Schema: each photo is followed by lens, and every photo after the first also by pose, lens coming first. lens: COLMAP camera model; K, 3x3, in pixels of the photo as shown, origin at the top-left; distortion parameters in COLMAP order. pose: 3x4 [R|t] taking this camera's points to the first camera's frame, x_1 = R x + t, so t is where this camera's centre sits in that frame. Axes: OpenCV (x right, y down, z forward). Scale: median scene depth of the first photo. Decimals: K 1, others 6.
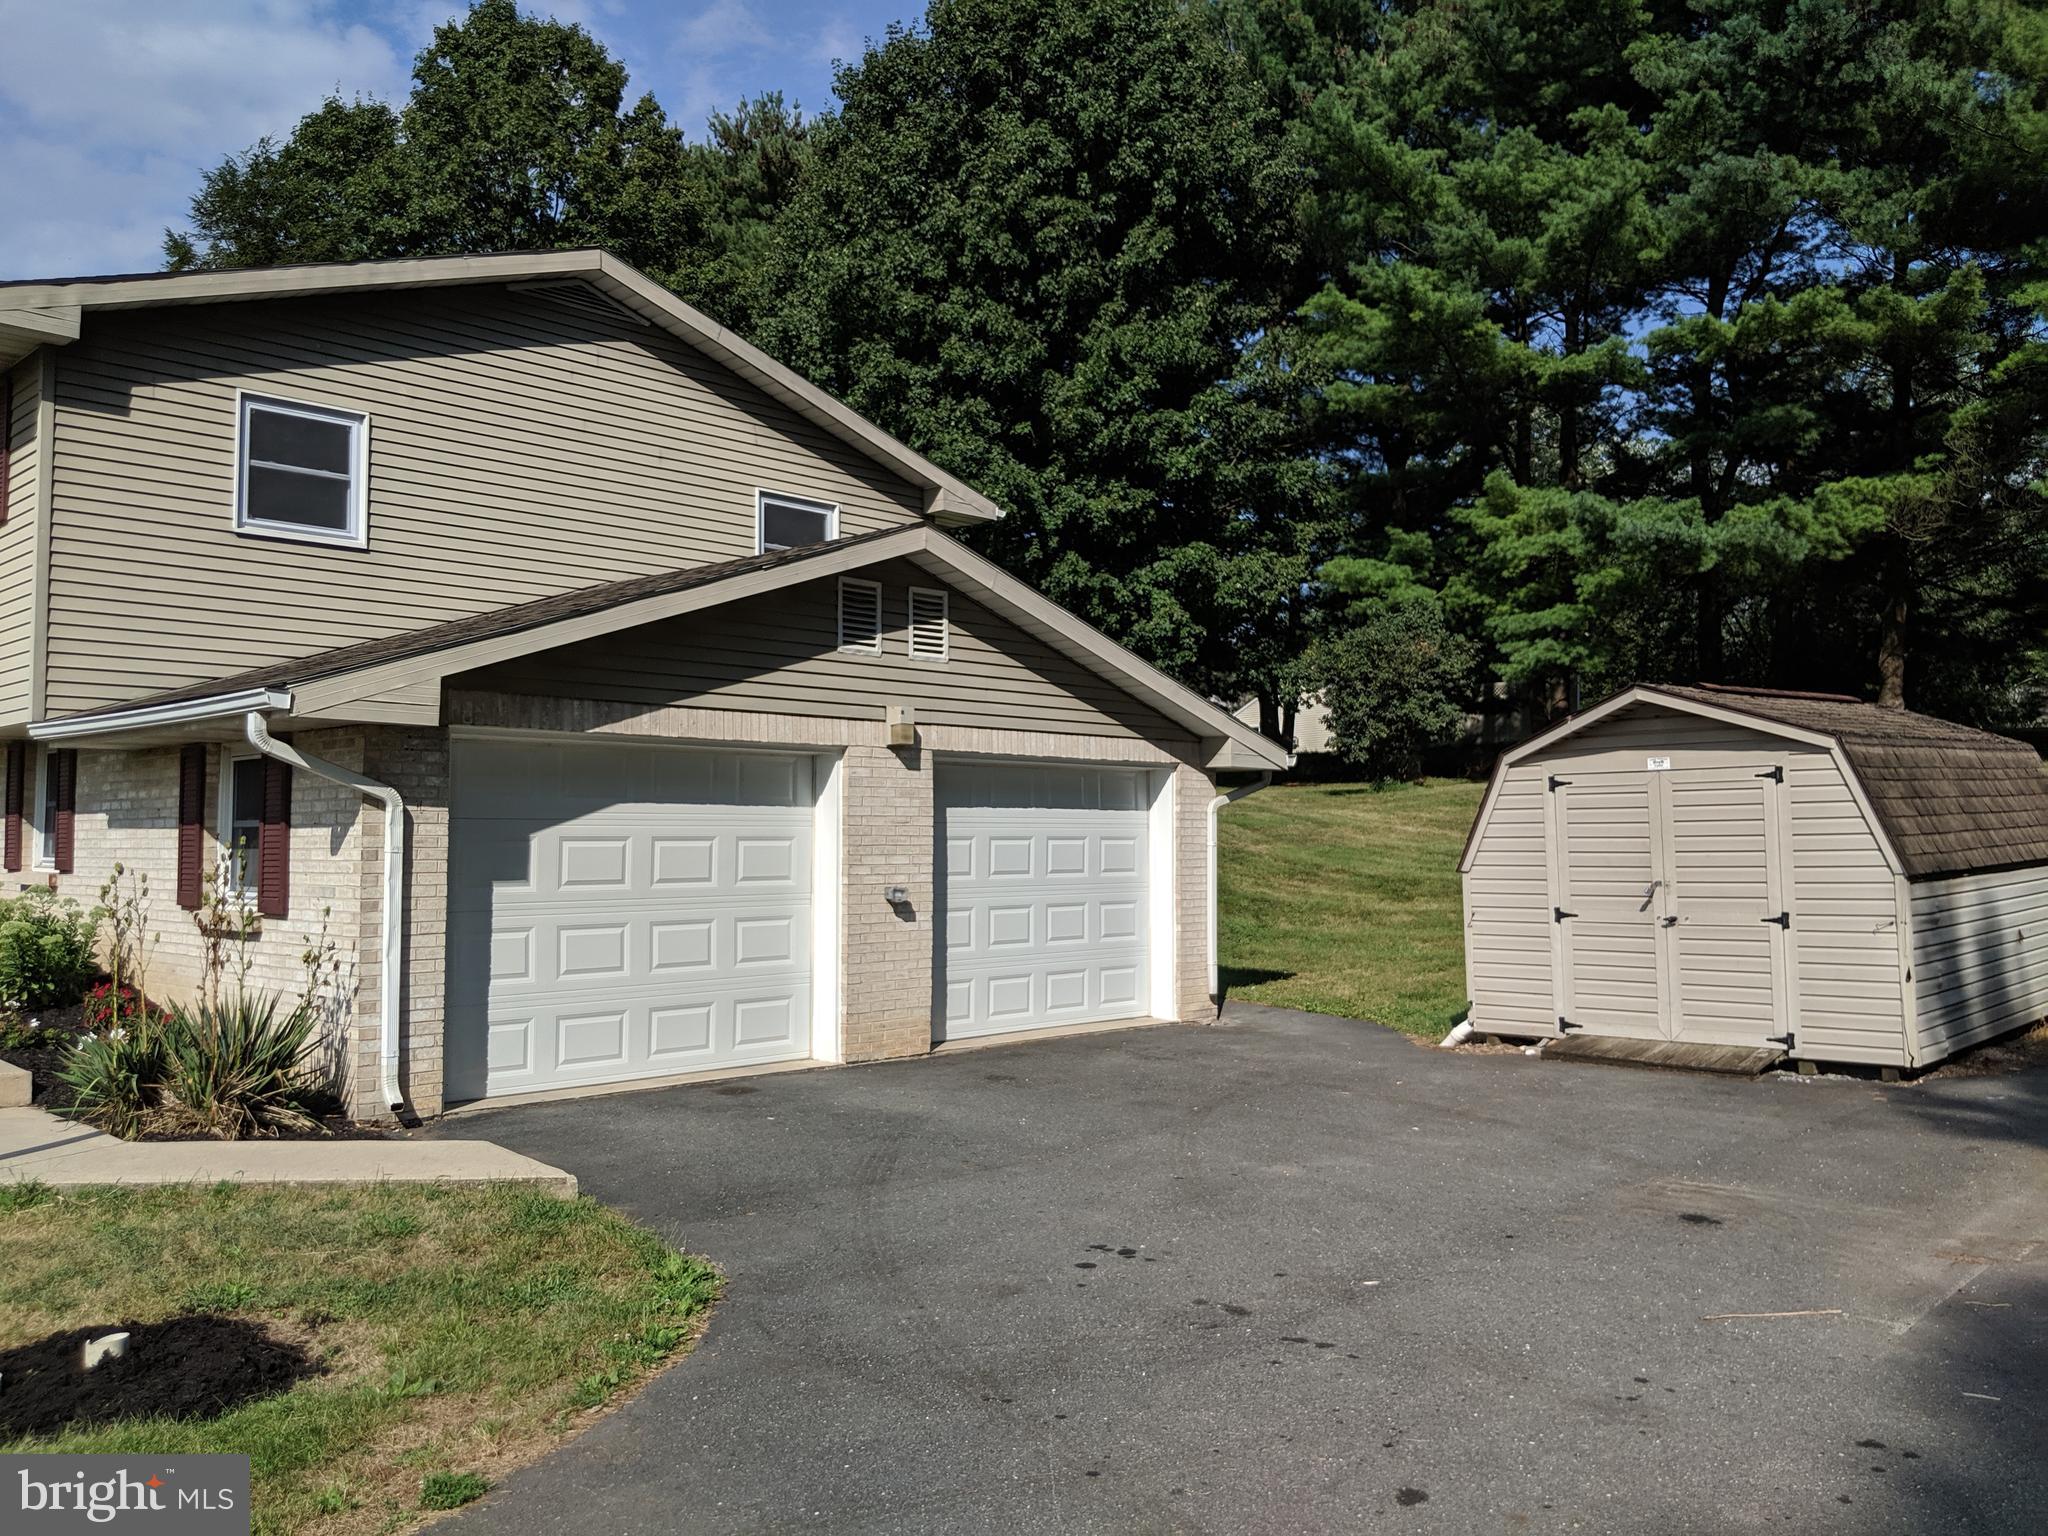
lens RADIAL K [[1655.5, 0, 1024.0], [0, 1655.5, 768.0], [0, 0, 1]] dist [0.052834, -0.104459]
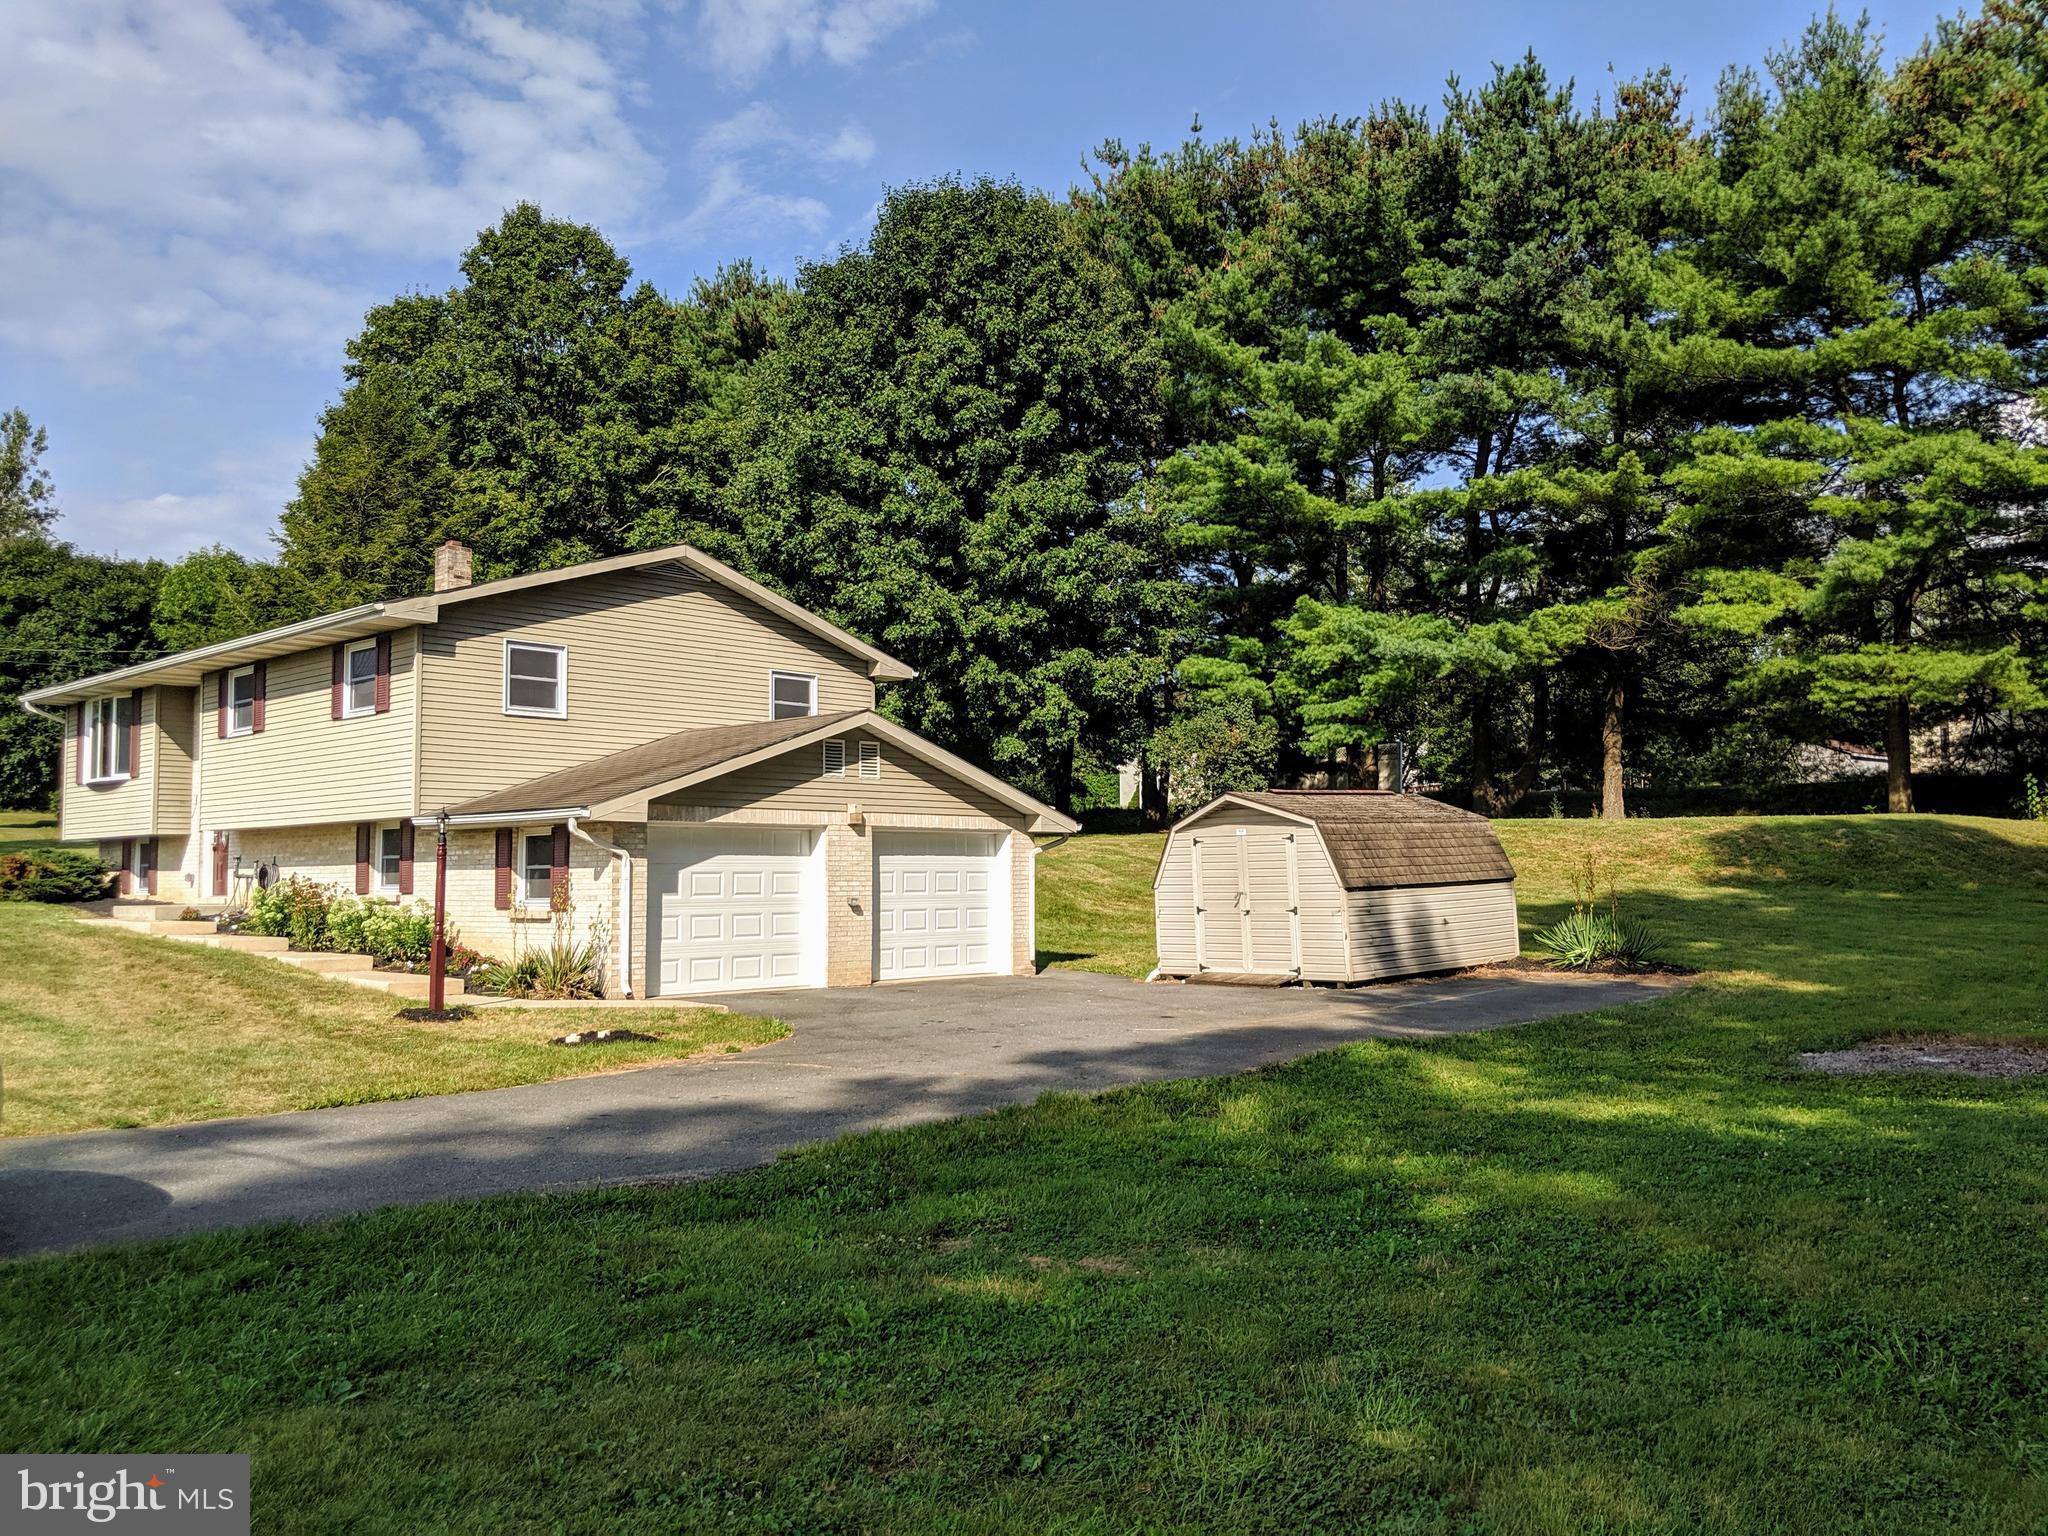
lens RADIAL K [[1647.3, 0, 975.2], [0, 1647.3, 772.6], [0, 0, 1]] dist [0.137891, -0.344250]
pose [[0.999986, -0.005242, 0.000966, 0.021102], [0.005262, 0.999740, -0.022190, -0.009985], [-0.000849, 0.022195, 0.999753, -0.304182]]
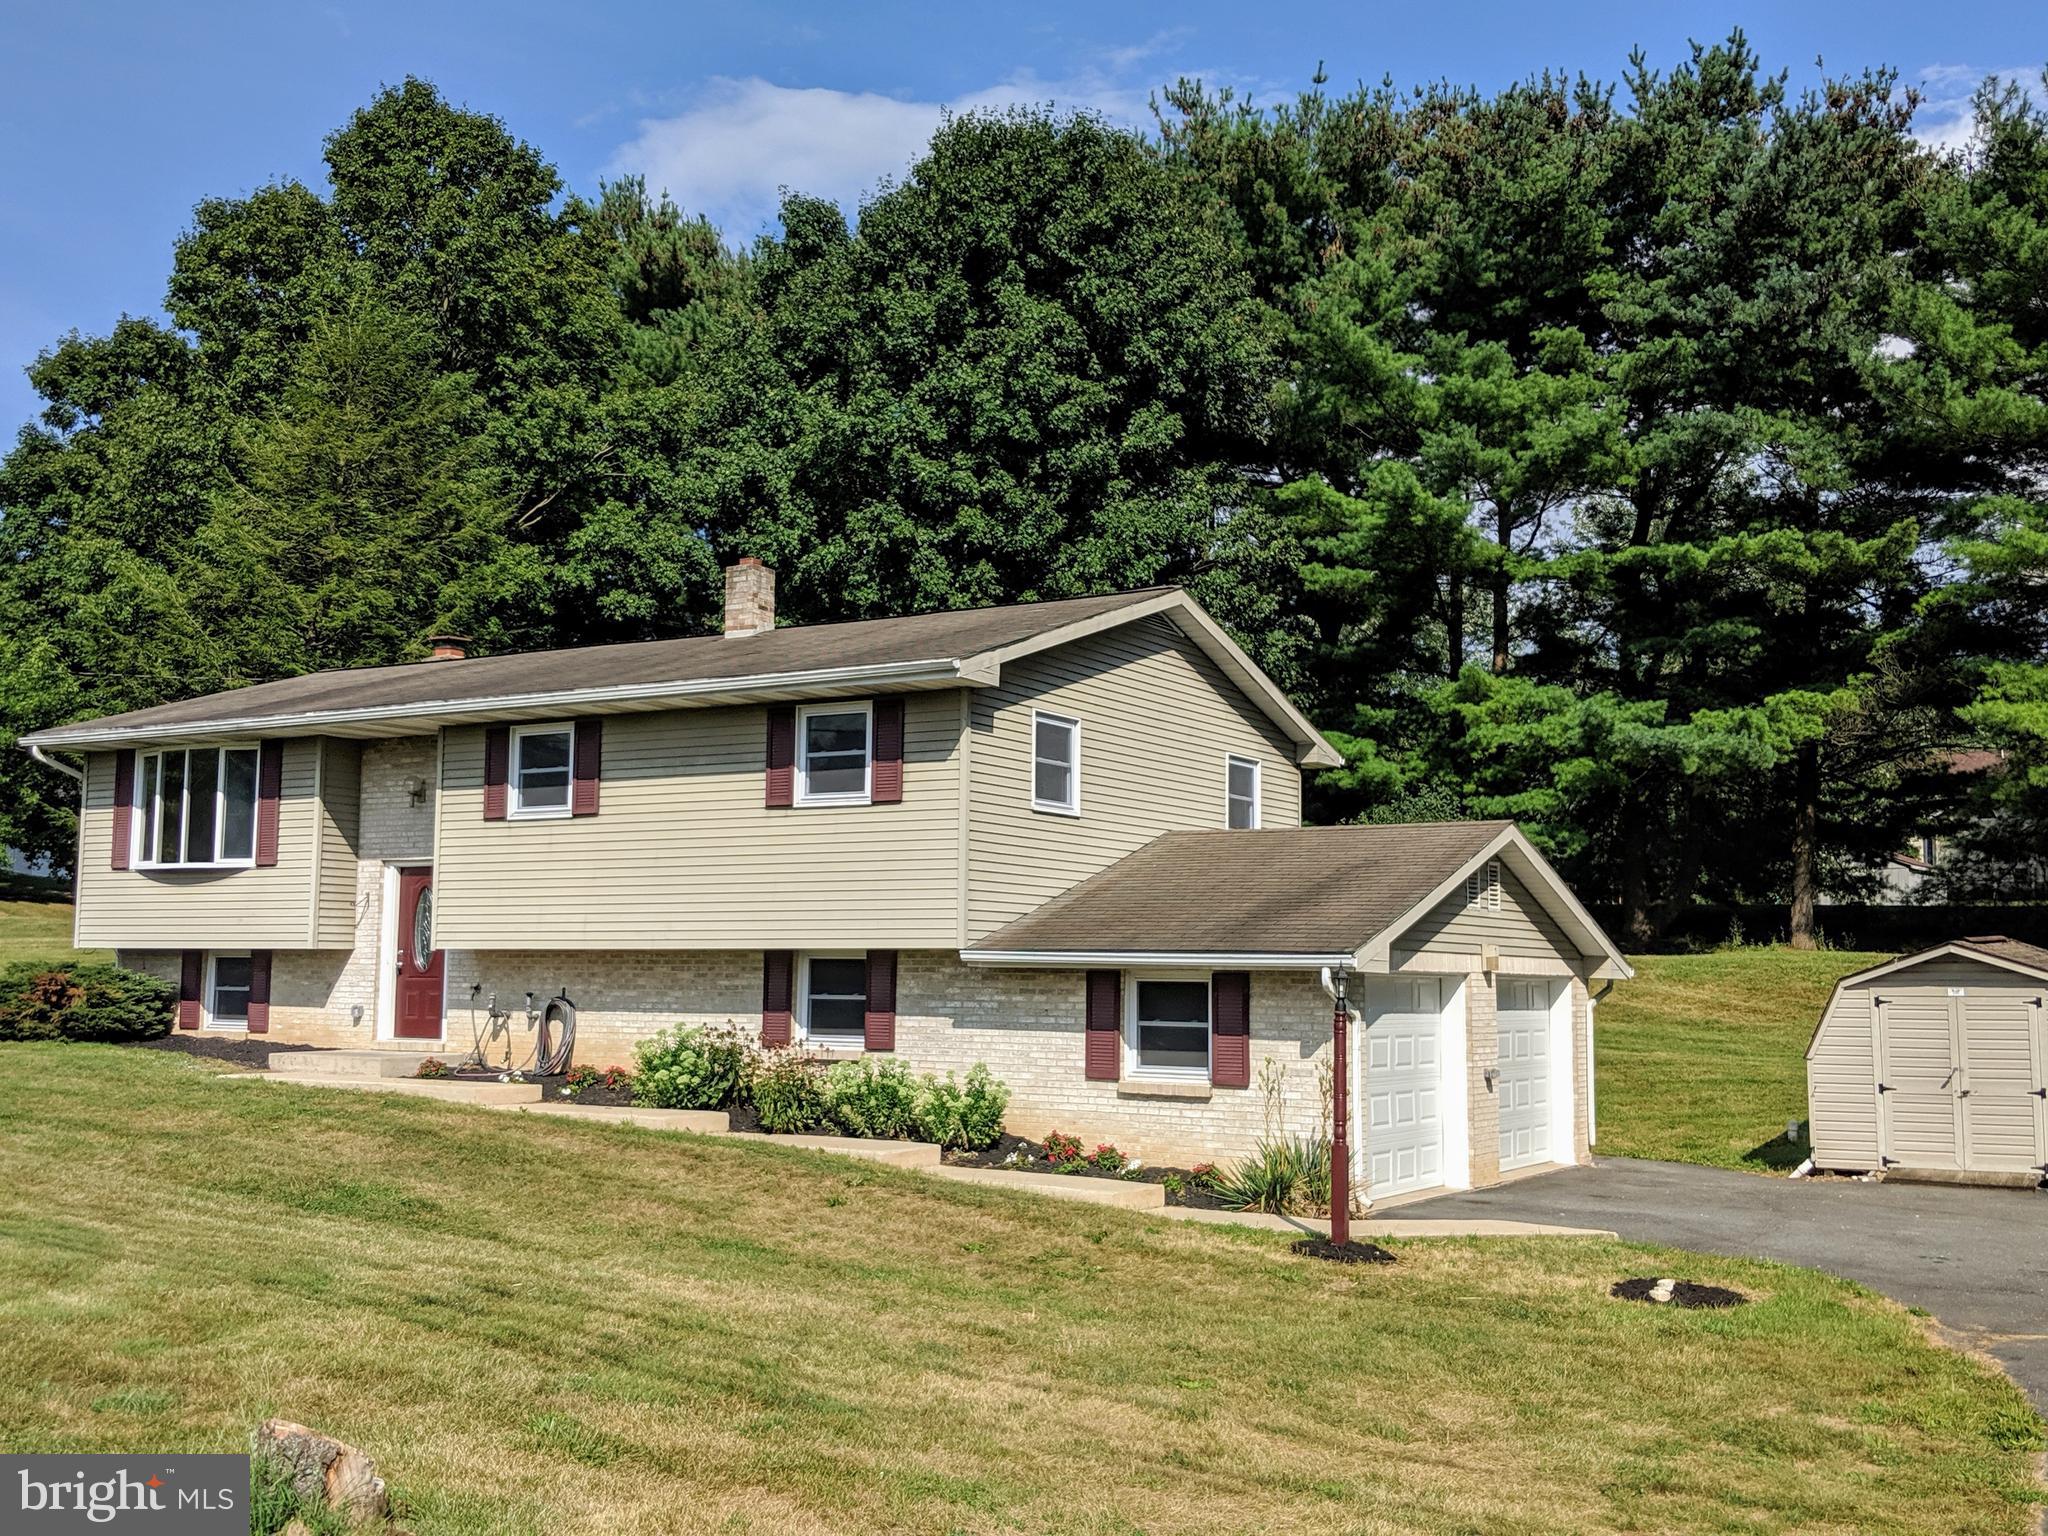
lens RADIAL K [[2056.4, 0, 969.6], [0, 2056.4, 776.1], [0, 0, 1]] dist [0.203882, -0.549525]
pose [[0.978575, 0.032790, 0.203265, -0.299694], [-0.022435, 0.998340, -0.053037, -0.025831], [-0.204667, 0.047340, 0.977686, -0.237786]]
